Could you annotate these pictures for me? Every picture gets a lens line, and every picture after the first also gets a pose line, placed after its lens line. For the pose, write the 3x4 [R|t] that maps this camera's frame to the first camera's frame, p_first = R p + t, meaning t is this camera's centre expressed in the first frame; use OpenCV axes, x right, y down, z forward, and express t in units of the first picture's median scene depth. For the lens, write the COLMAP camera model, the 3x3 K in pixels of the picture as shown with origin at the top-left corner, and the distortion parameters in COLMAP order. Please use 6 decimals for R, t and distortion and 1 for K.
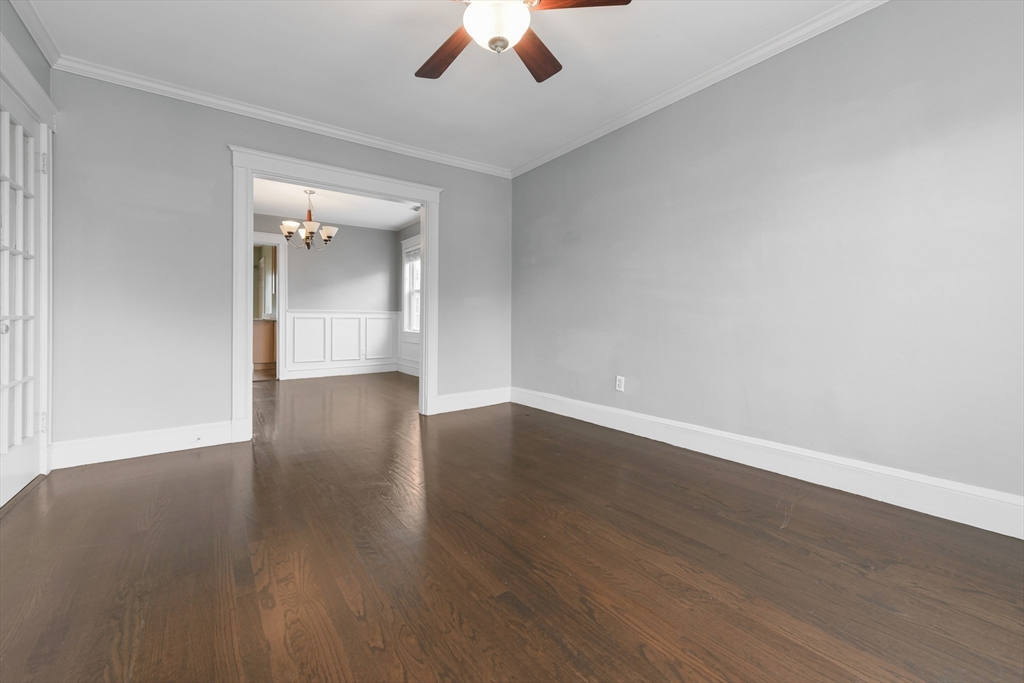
lens RADIAL K [[406.5, 0, 512.8], [0, 406.5, 317.4], [0, 0, 1]] dist [0.000060, 0.000002]
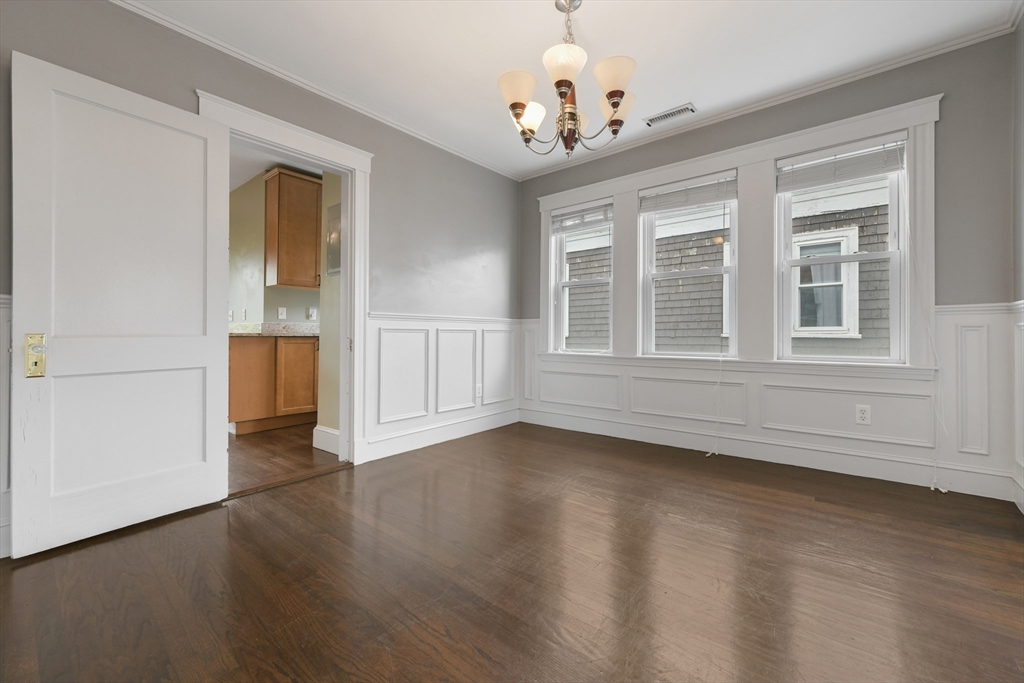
lens RADIAL K [[413.0, 0, 520.9], [0, 413.0, 334.1], [0, 0, 1]] dist [-0.003083, -0.000197]
pose [[0.967492, -0.004679, 0.252860, -0.453721], [0.003470, 0.999980, 0.005227, 0.003802], [-0.252879, -0.004179, 0.967489, 0.450288]]
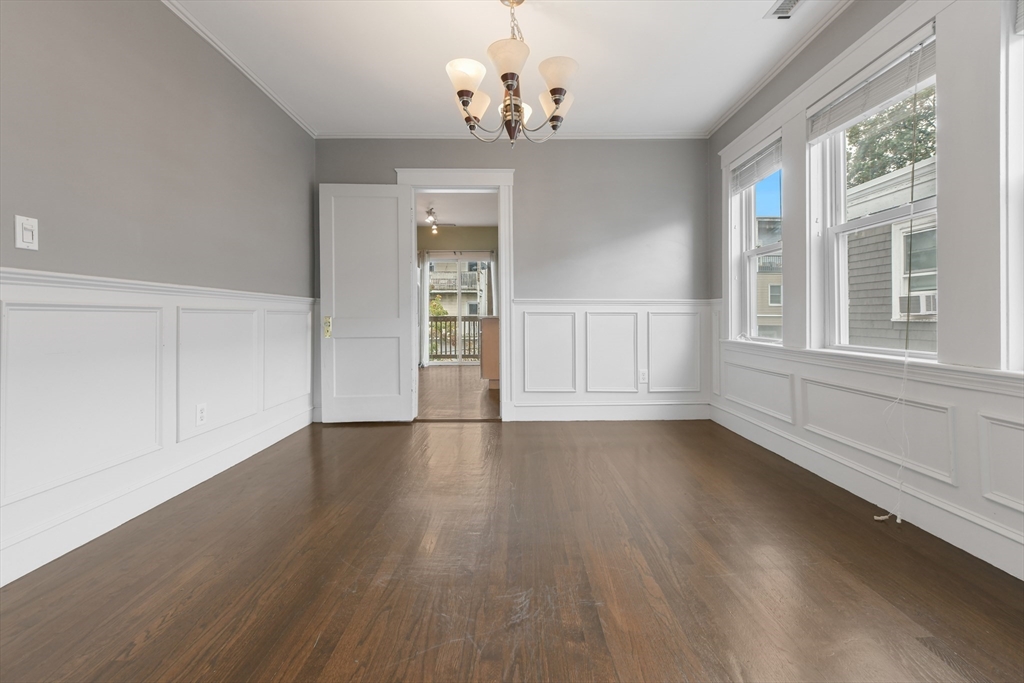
lens RADIAL K [[423.2, 0, 528.1], [0, 423.2, 317.9], [0, 0, 1]] dist [0.000408, 0.000067]
pose [[0.818207, -0.003024, -0.574915, -0.177545], [0.006561, 0.999970, 0.004077, 0.004664], [0.574886, -0.007108, 0.818203, 0.474361]]
